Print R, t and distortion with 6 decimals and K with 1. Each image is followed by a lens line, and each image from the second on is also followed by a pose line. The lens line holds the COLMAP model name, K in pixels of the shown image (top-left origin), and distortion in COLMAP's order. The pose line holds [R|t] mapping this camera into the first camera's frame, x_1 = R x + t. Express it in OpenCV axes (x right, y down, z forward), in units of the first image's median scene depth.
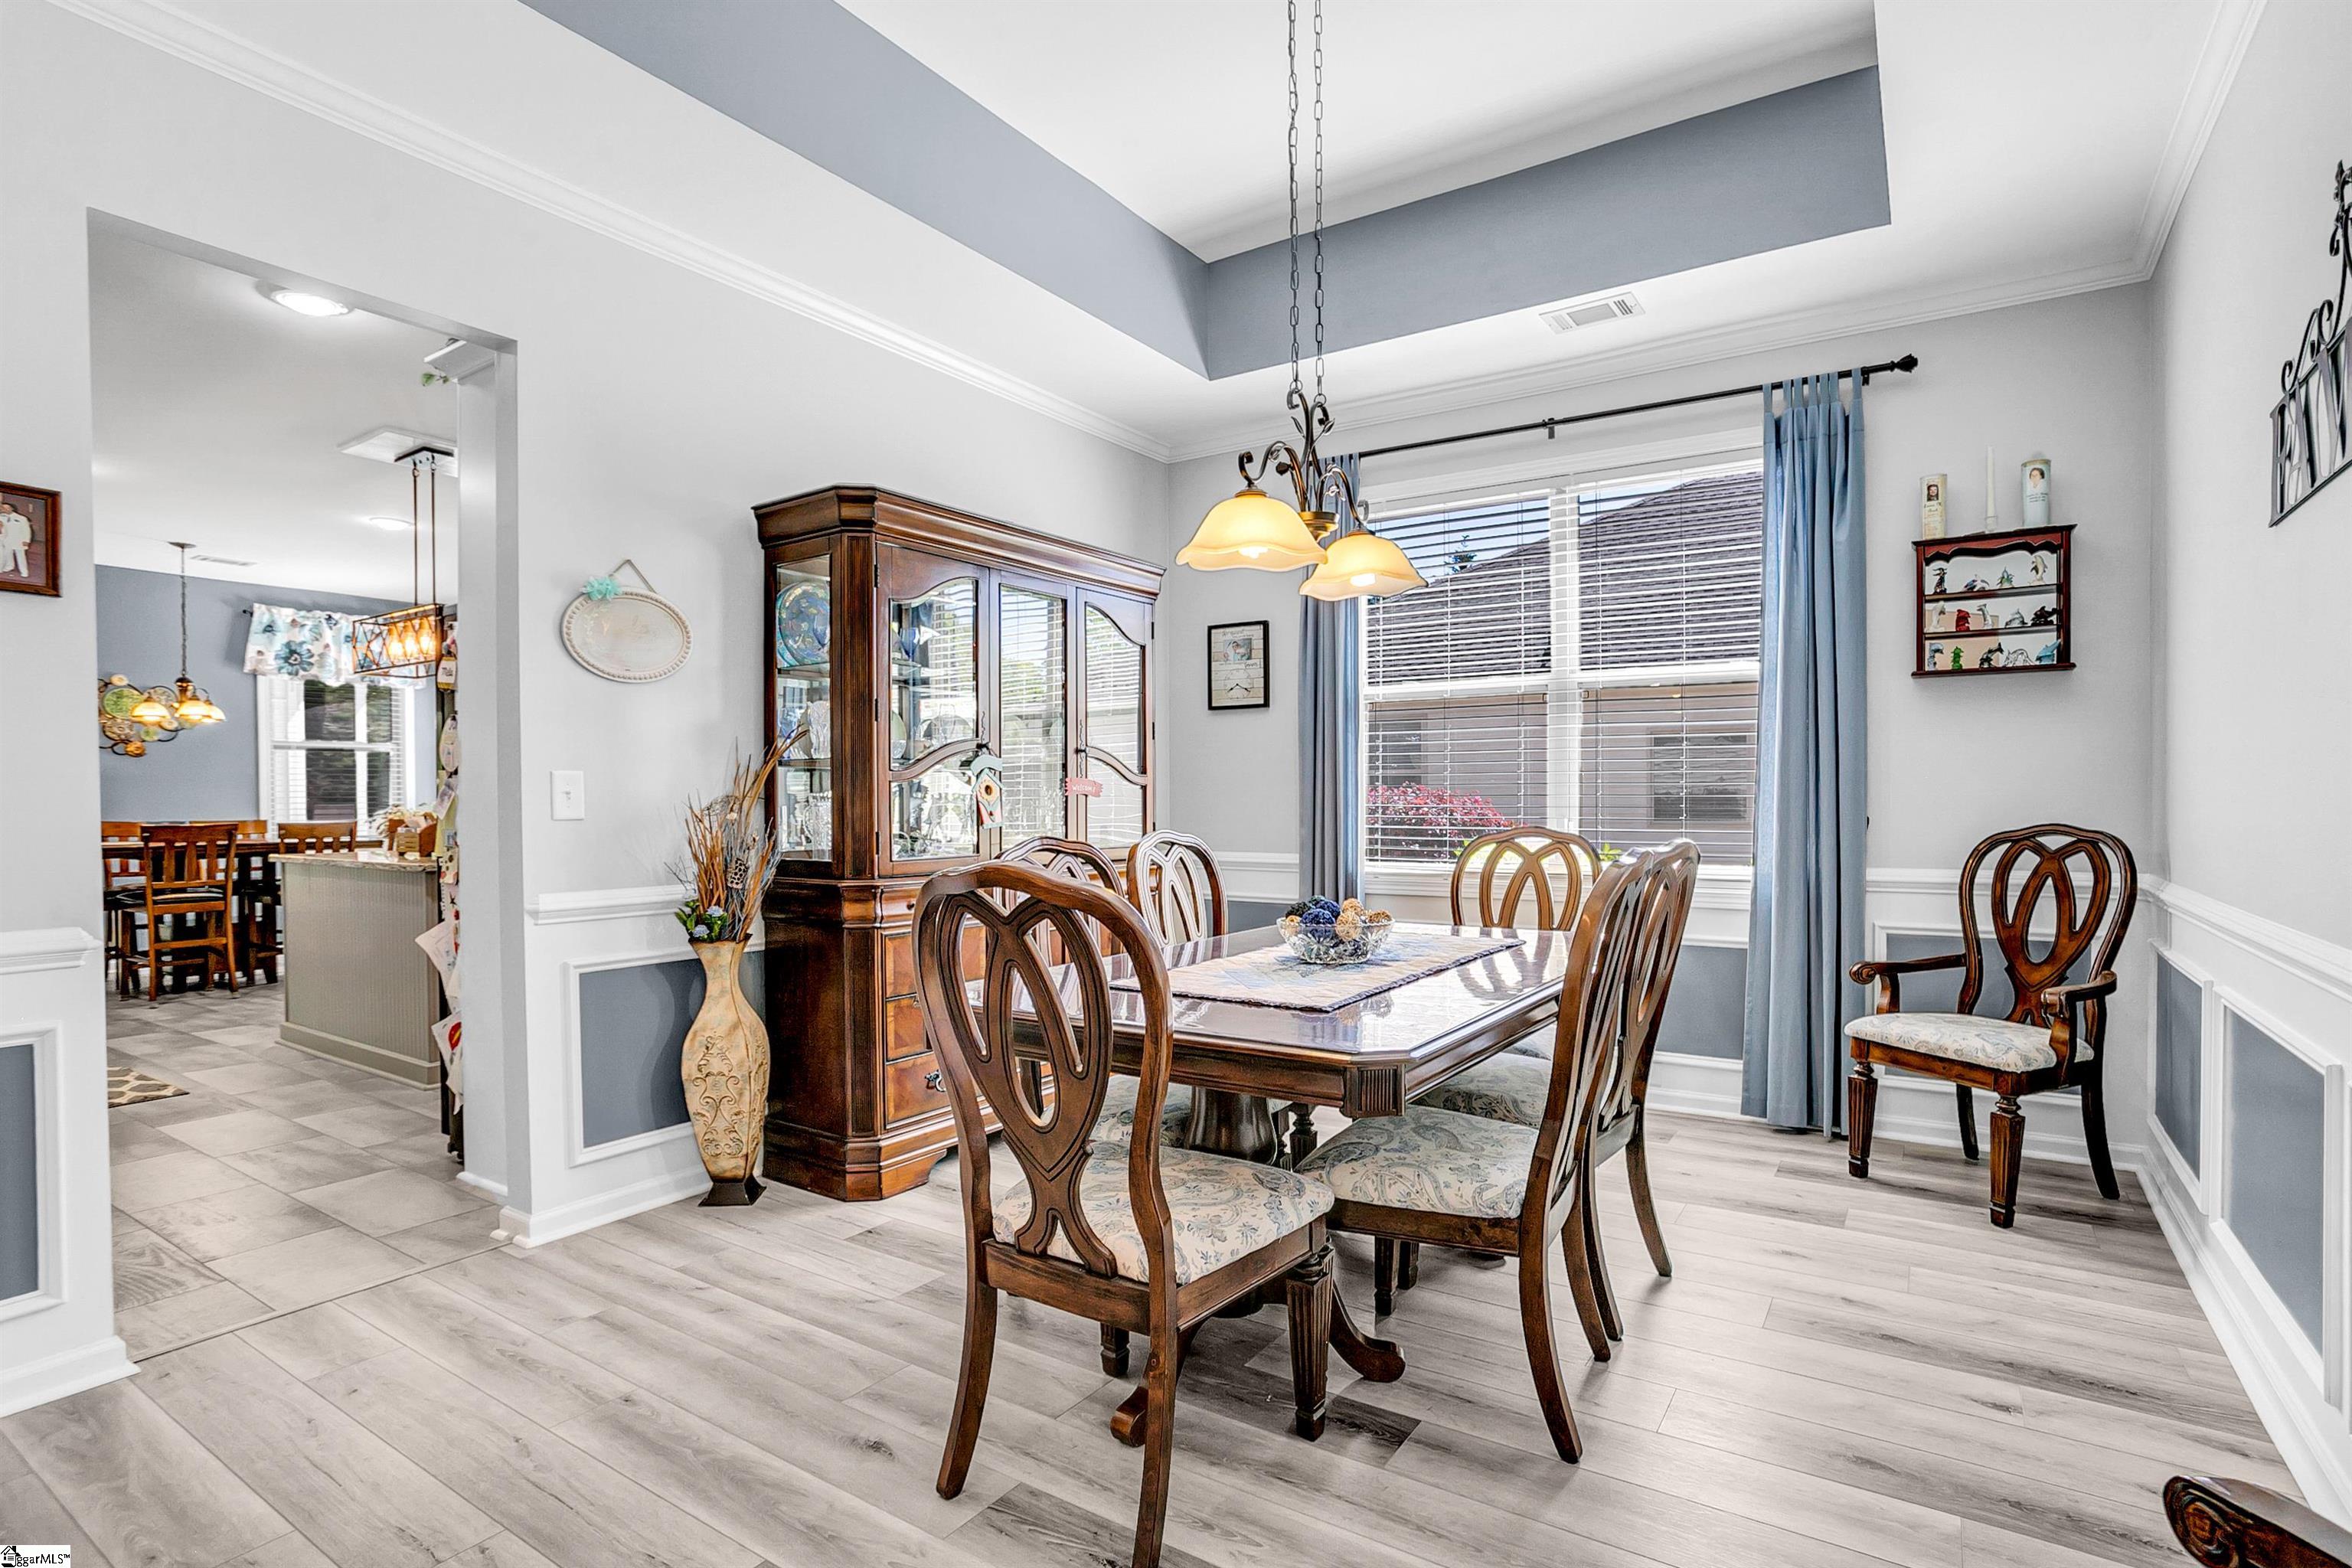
lens RADIAL K [[1151.8, 0, 1179.0], [0, 1151.8, 796.5], [0, 0, 1]] dist [-0.033476, 0.006913]
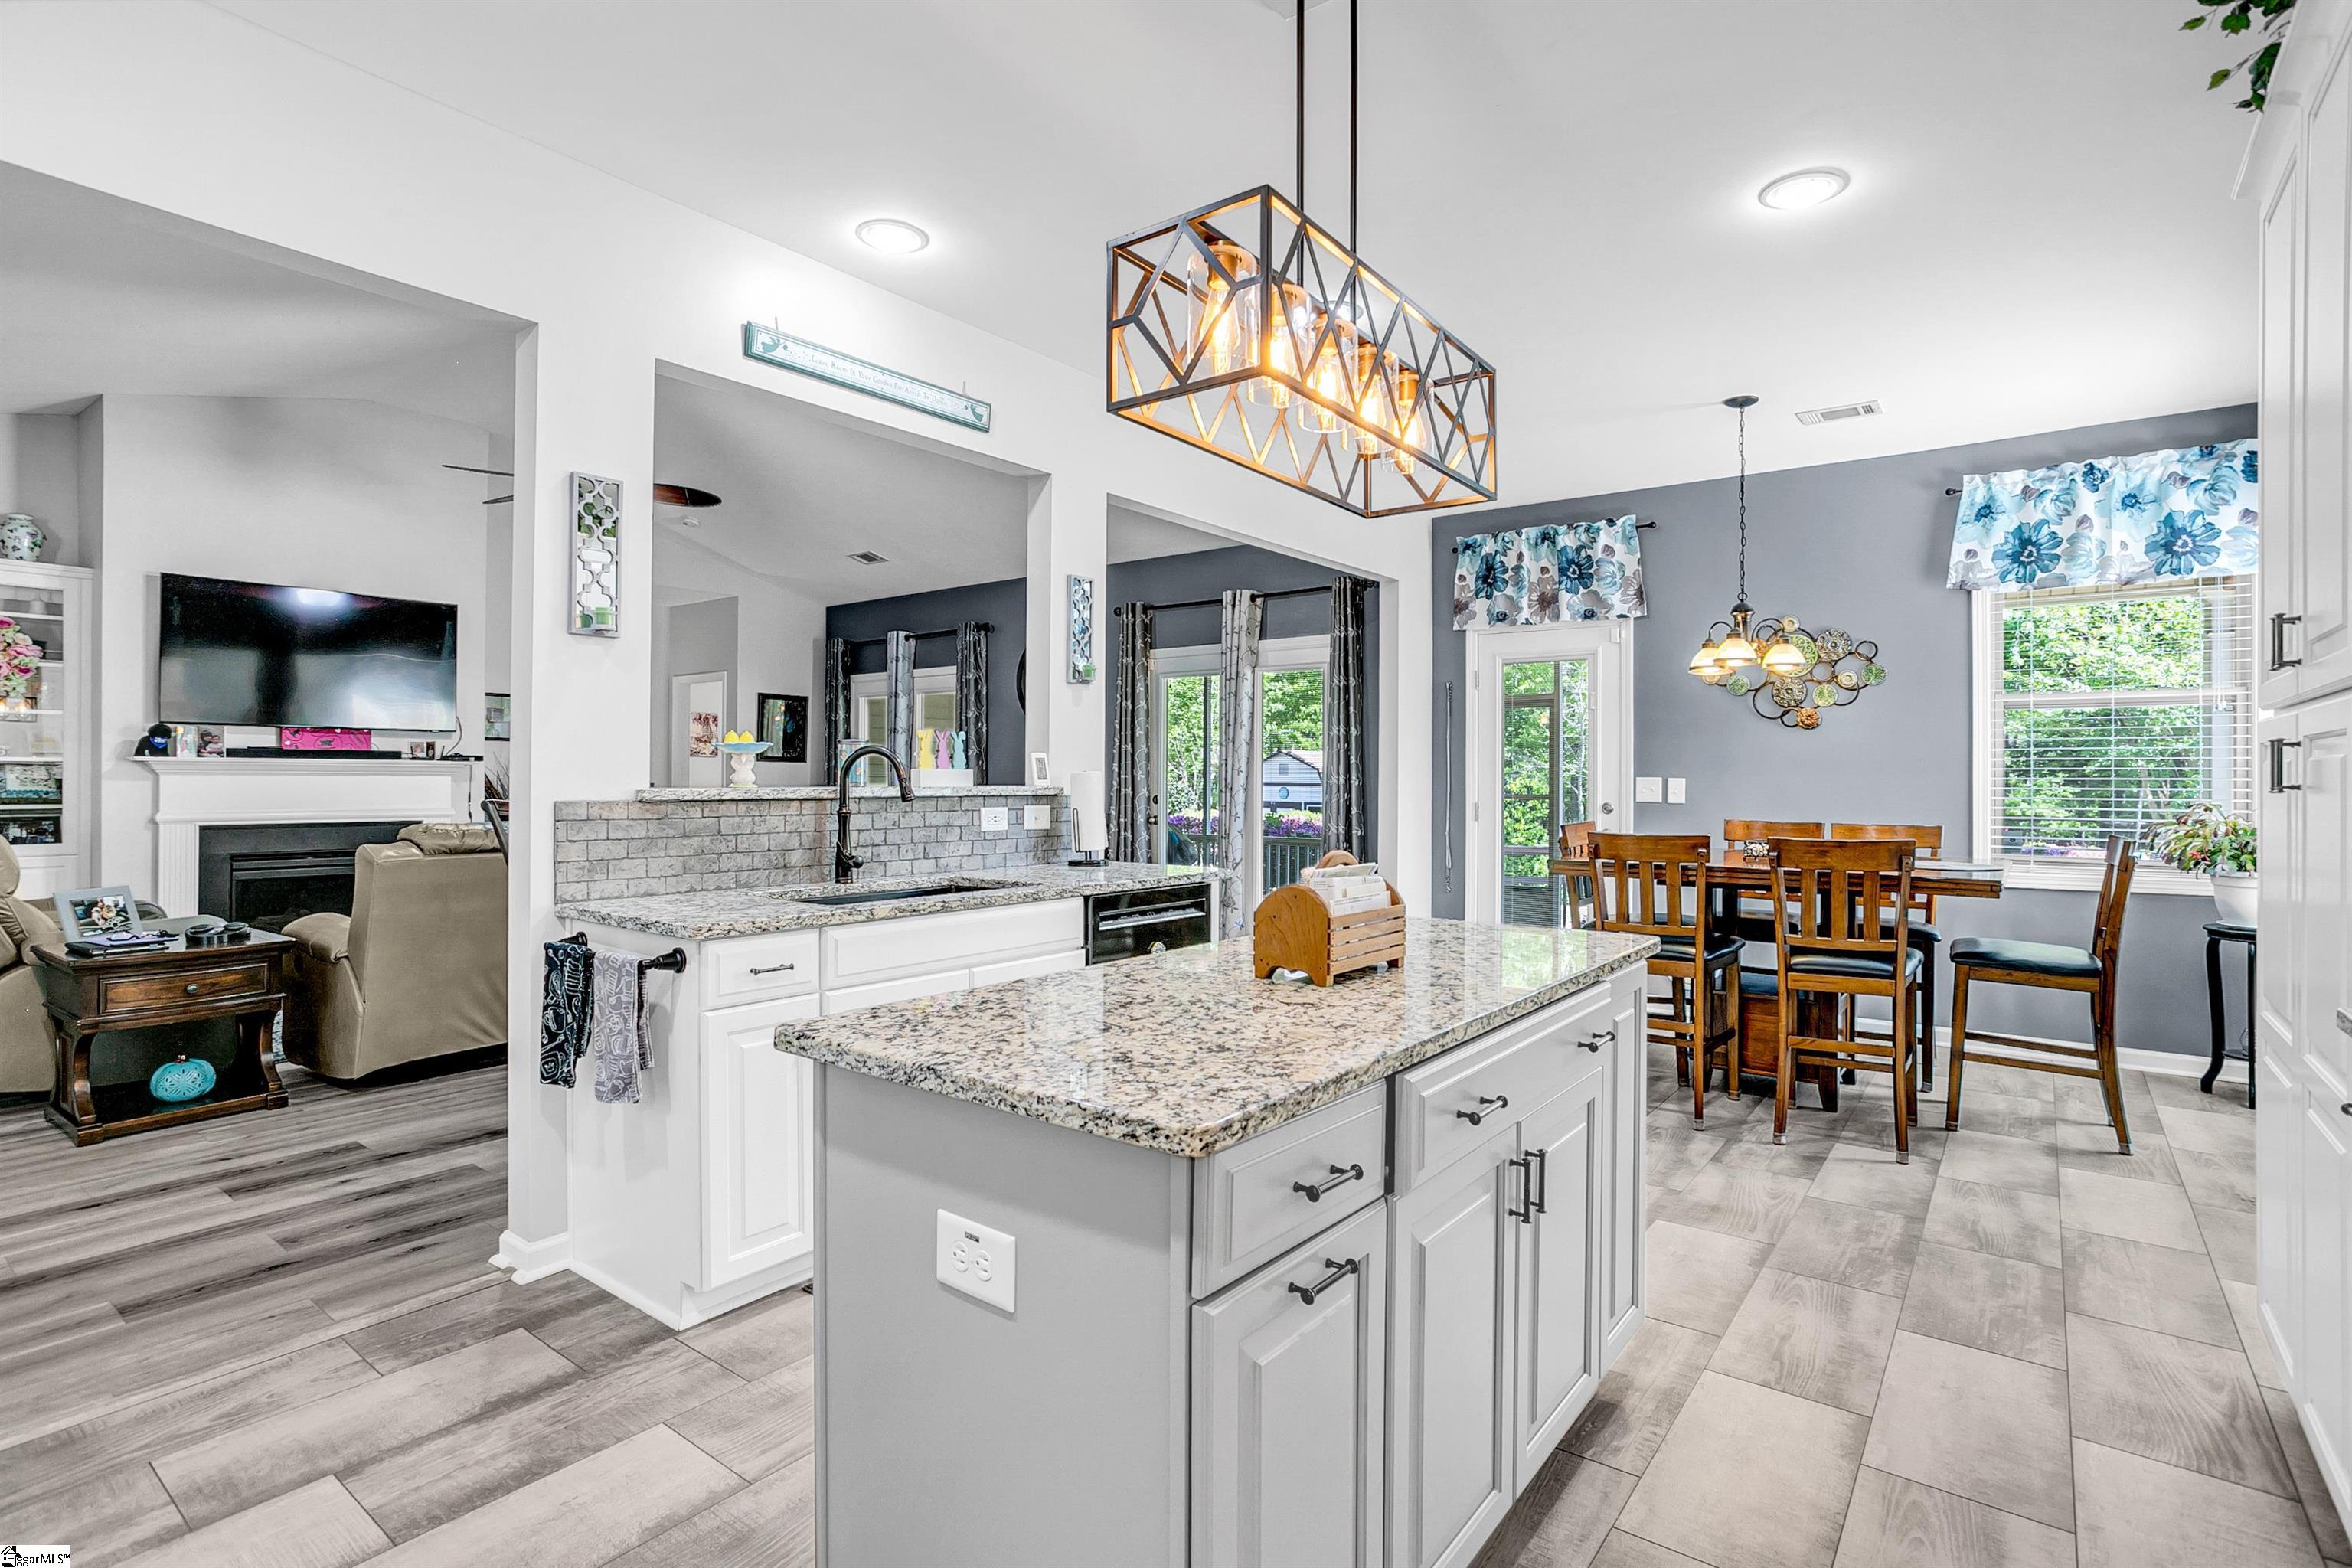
lens RADIAL K [[1151.8, 0, 1183.4], [0, 1151.8, 781.1], [0, 0, 1]] dist [-0.033476, 0.006913]
pose [[-0.056091, 0.005626, -0.998410, -0.168731], [-0.005741, 0.999966, 0.005957, -0.004094], [0.998409, 0.006066, -0.056057, 0.597724]]
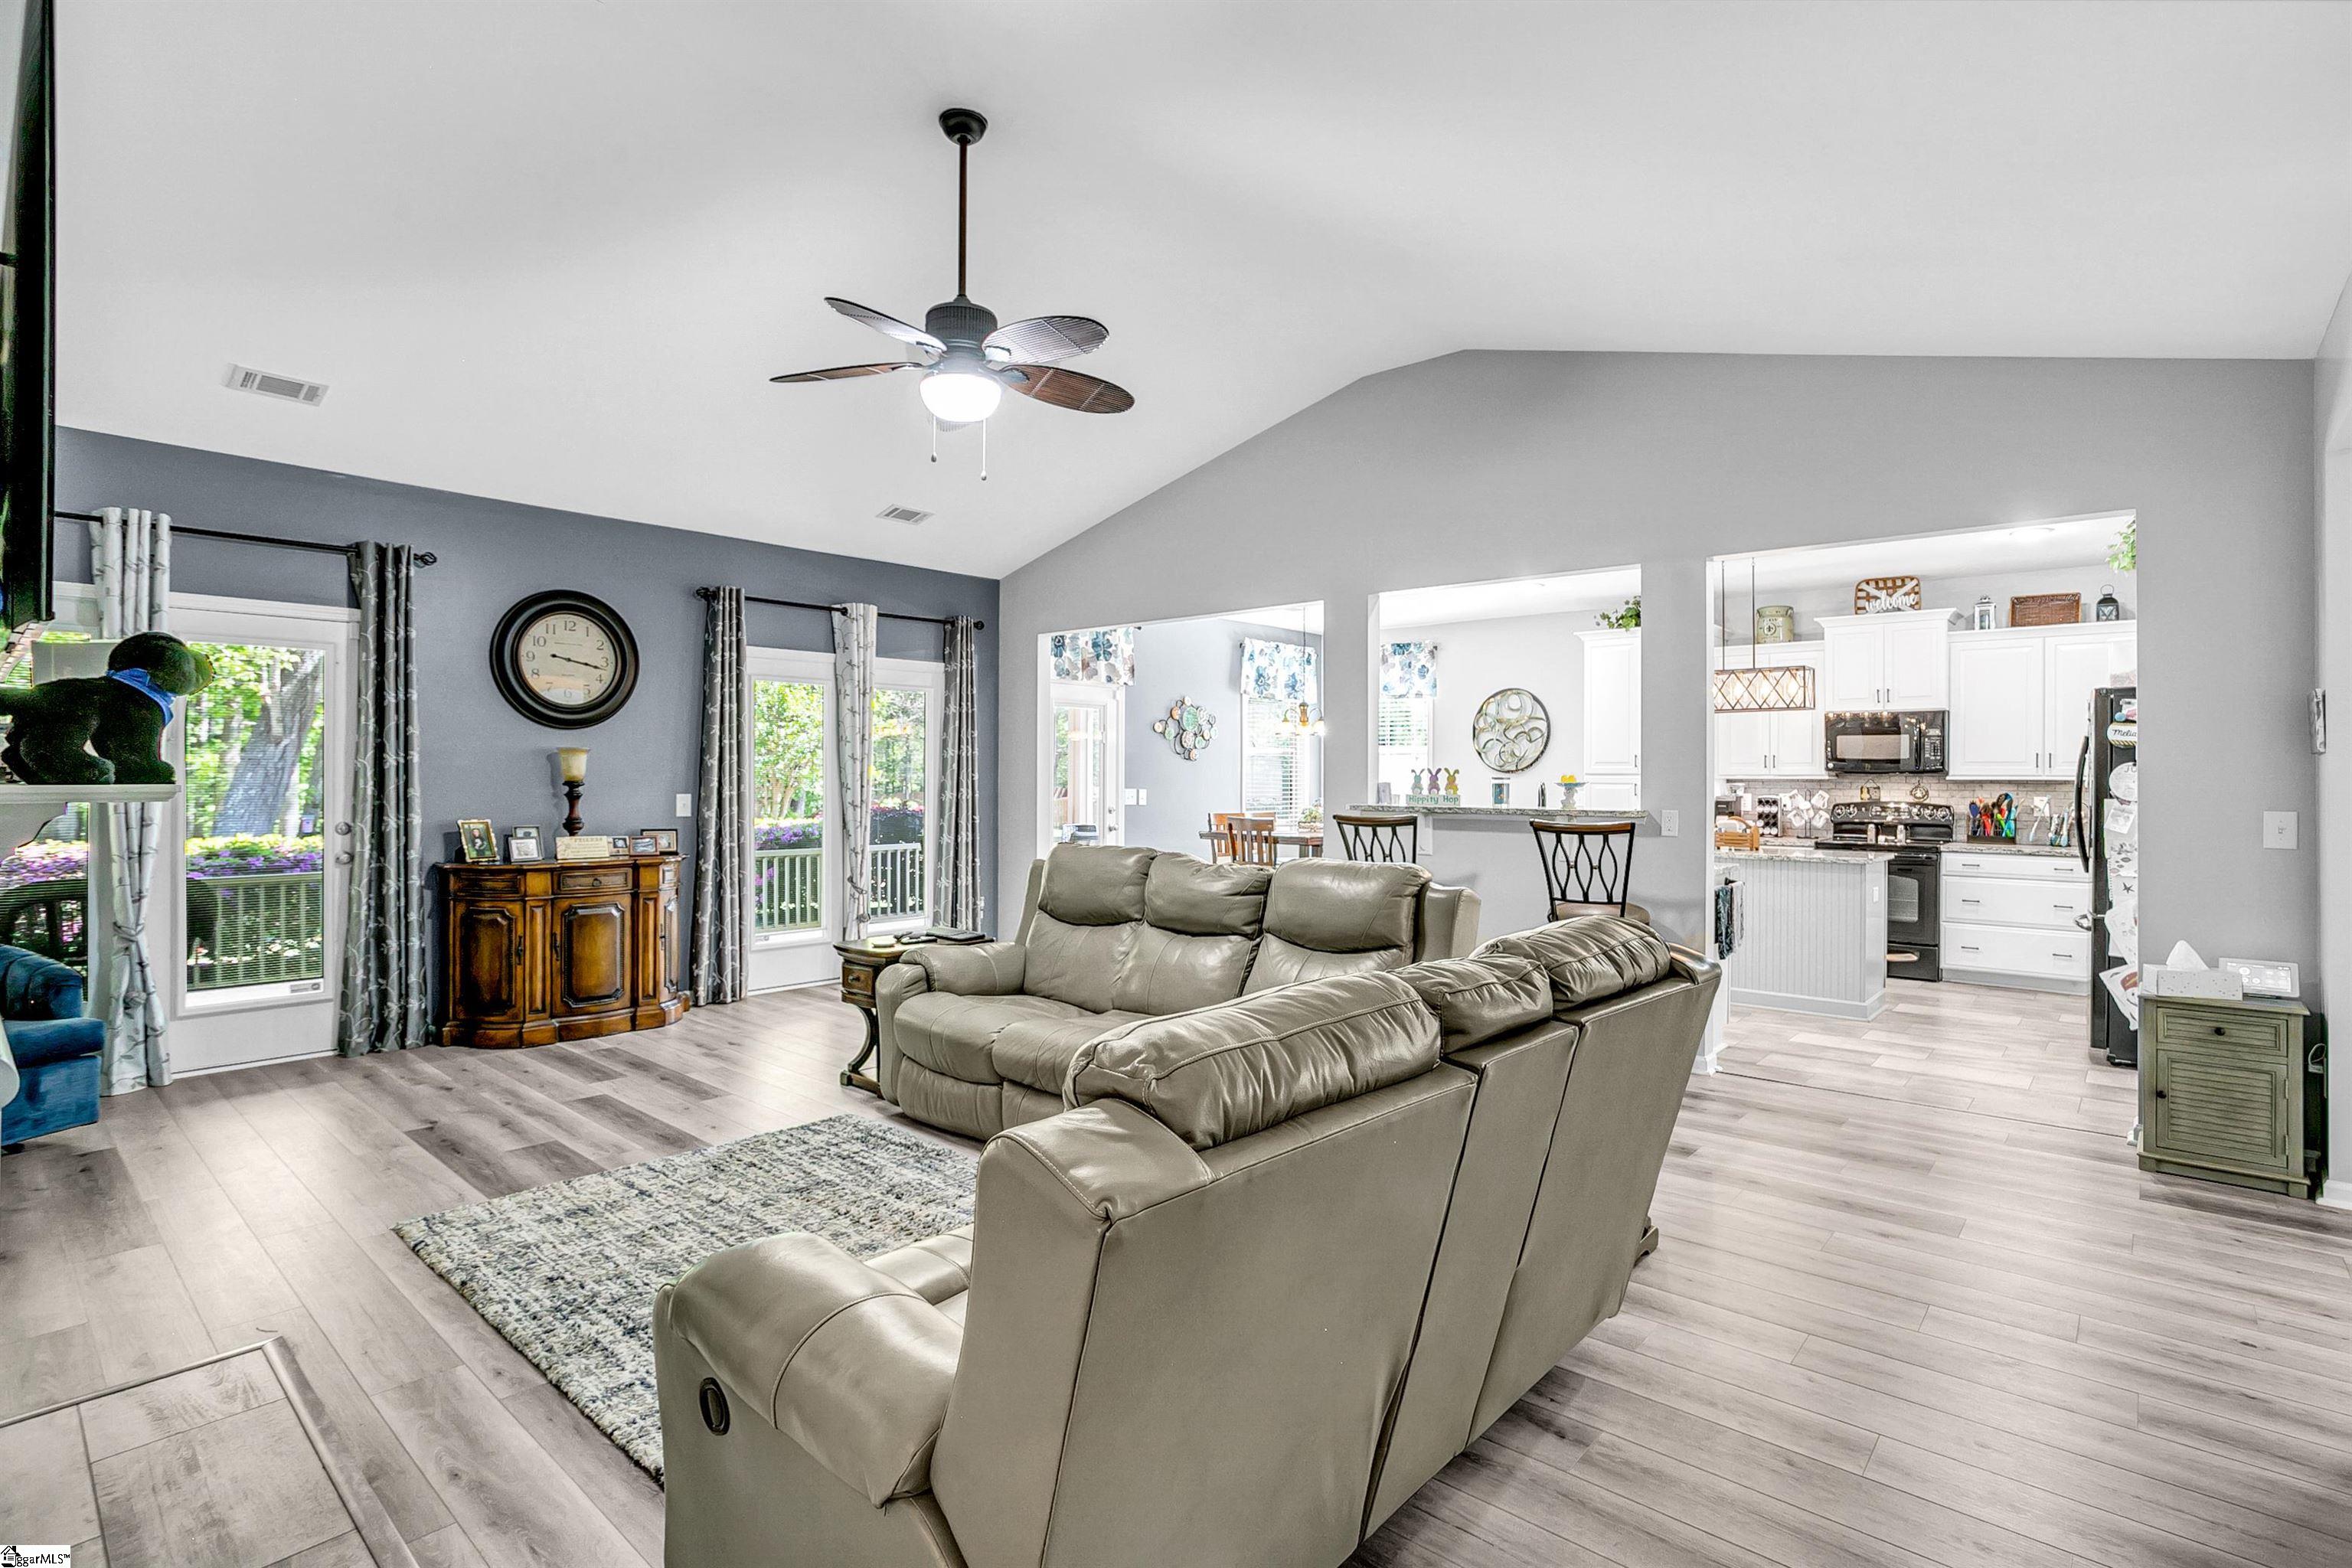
lens RADIAL K [[1151.8, 0, 1160.7], [0, 1151.8, 779.8], [0, 0, 1]] dist [-0.033476, 0.006913]
pose [[0.986475, 0.008133, -0.163709, -0.688553], [-0.008443, 0.999964, -0.001193, -0.011155], [0.163694, 0.002559, 0.986508, -0.262770]]
